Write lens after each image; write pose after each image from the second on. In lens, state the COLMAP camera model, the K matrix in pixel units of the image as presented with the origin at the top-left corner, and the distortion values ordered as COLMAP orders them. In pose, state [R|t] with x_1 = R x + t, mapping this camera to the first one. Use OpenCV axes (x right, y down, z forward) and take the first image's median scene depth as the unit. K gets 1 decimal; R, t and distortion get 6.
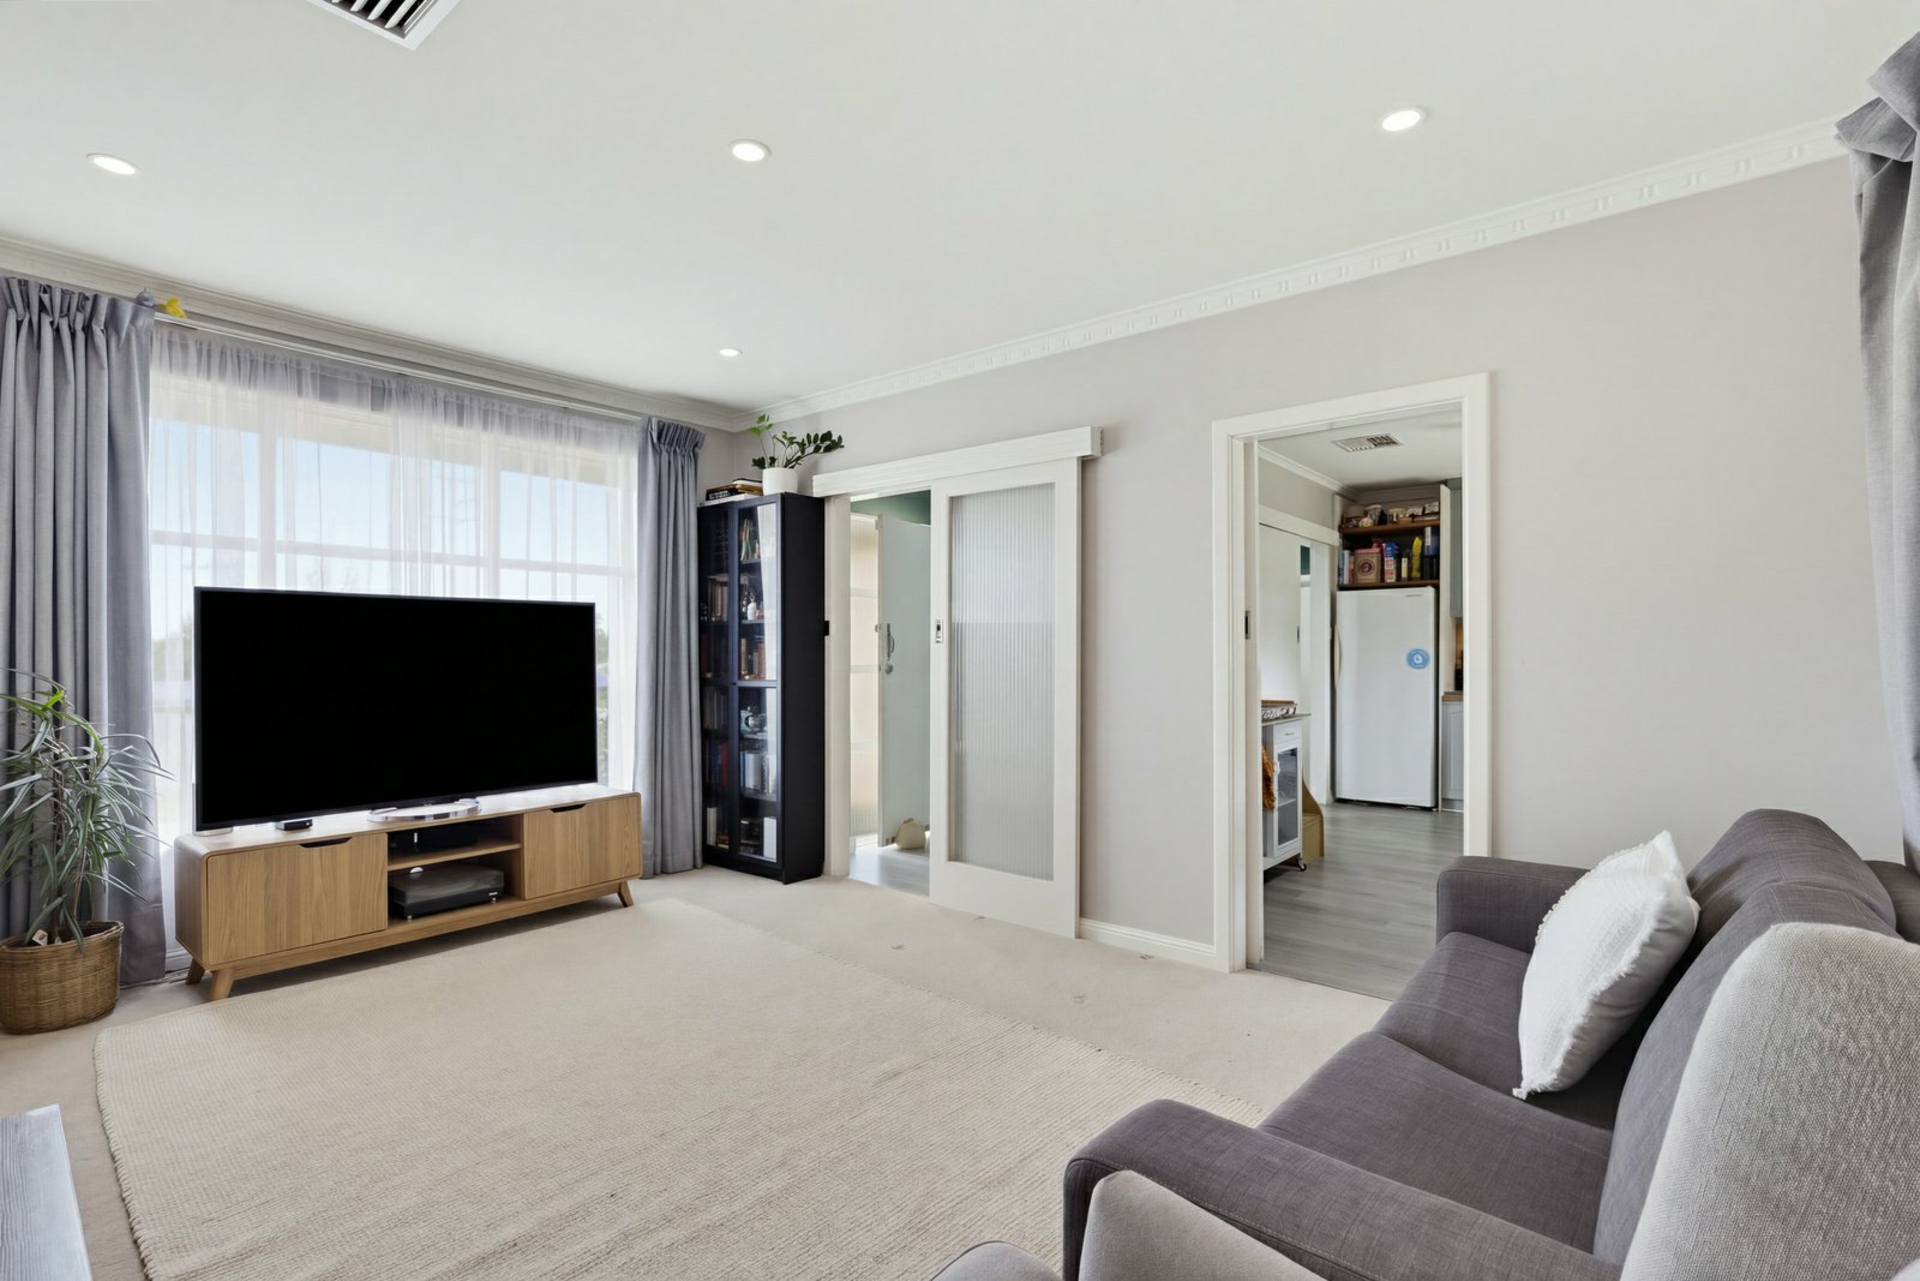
lens RADIAL K [[873.5, 0, 951.6], [0, 873.5, 648.6], [0, 0, 1]] dist [-0.005376, -0.000159]
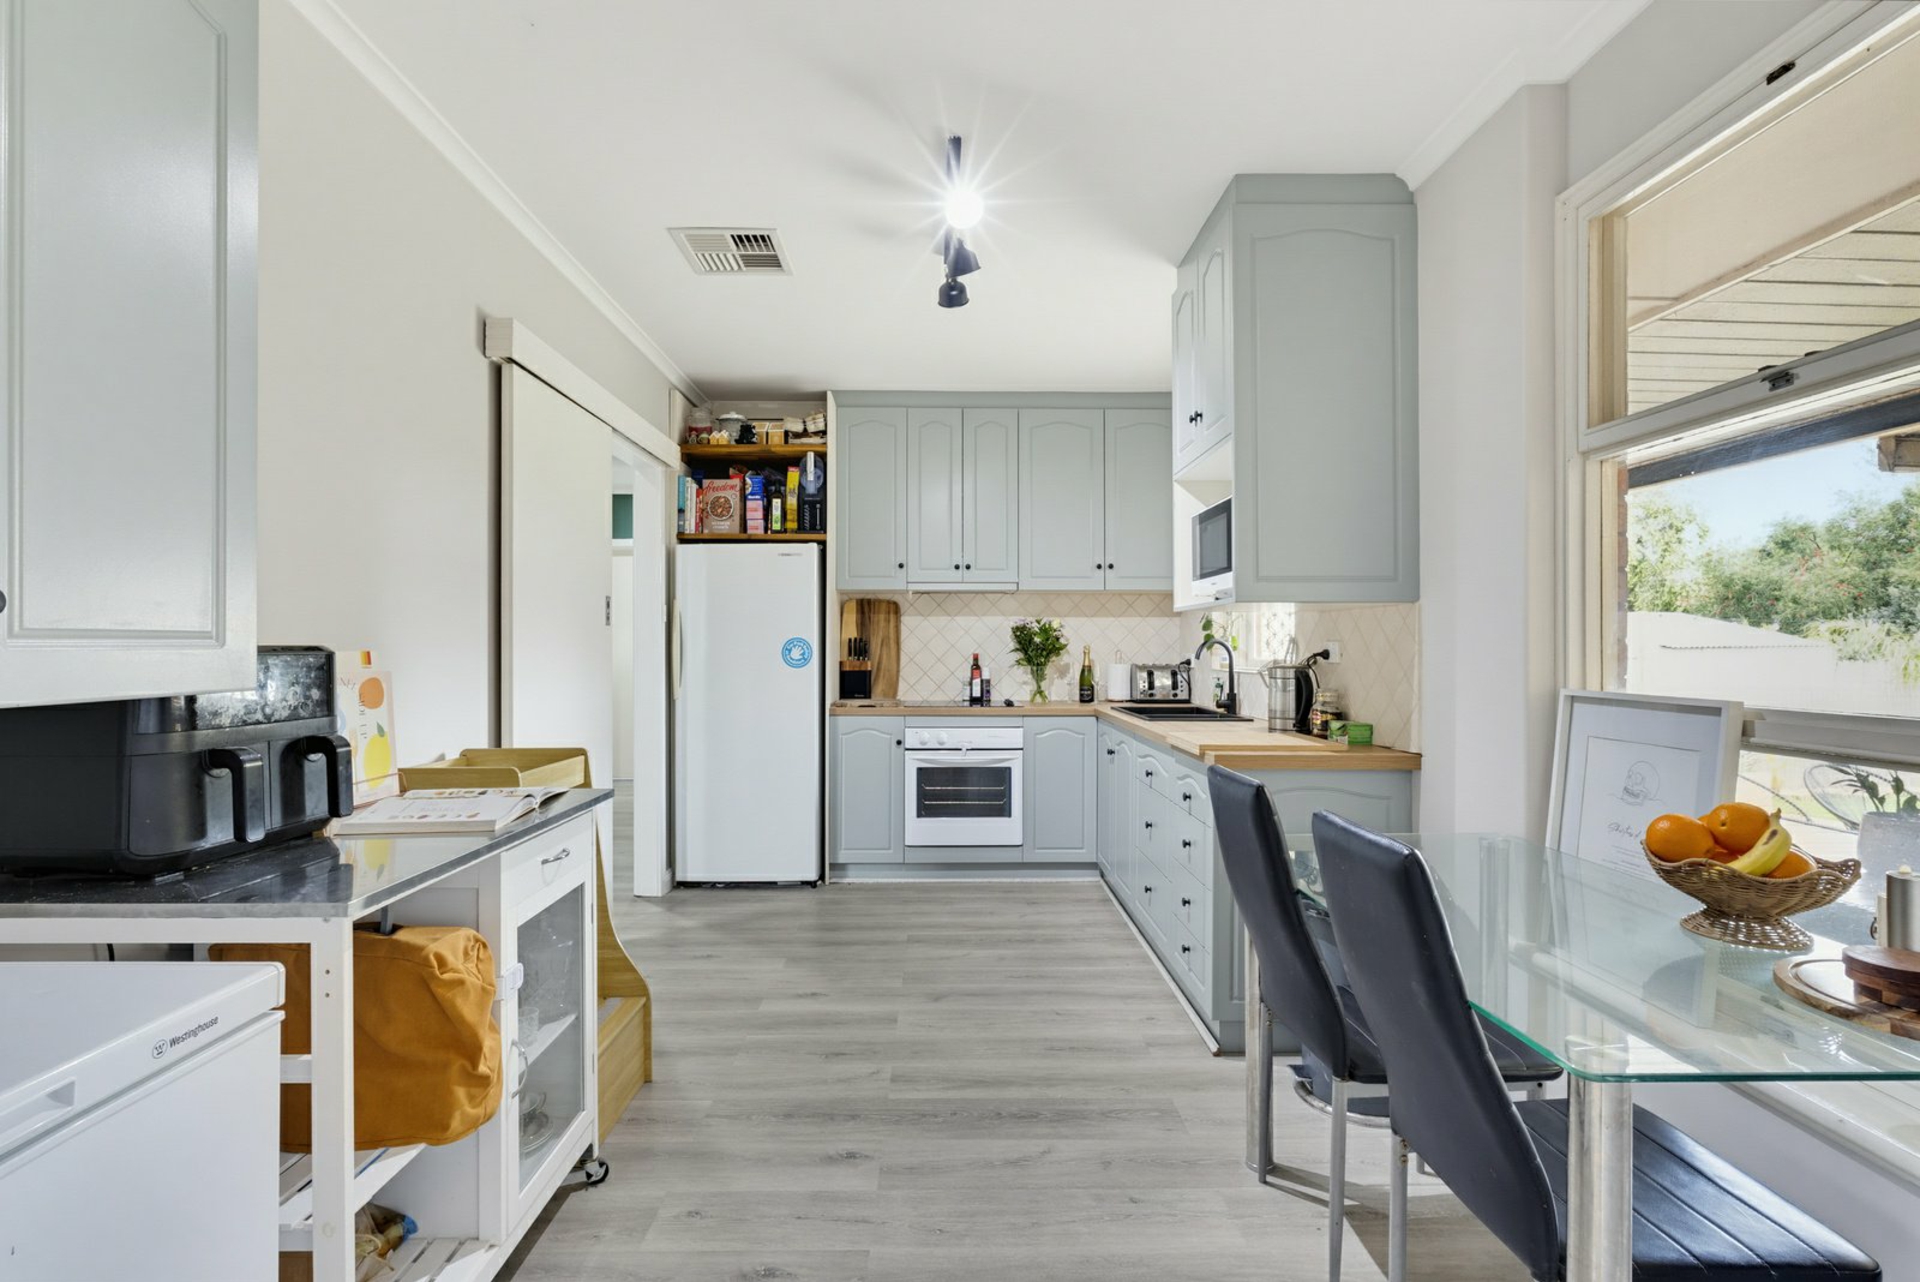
lens RADIAL K [[873.5, 0, 960.7], [0, 873.5, 644.0], [0, 0, 1]] dist [-0.005376, -0.000159]
pose [[0.741964, -0.001236, 0.670439, 0.182925], [-0.001073, 0.999995, 0.003031, 0.002930], [-0.670439, -0.002968, 0.741959, 0.421134]]
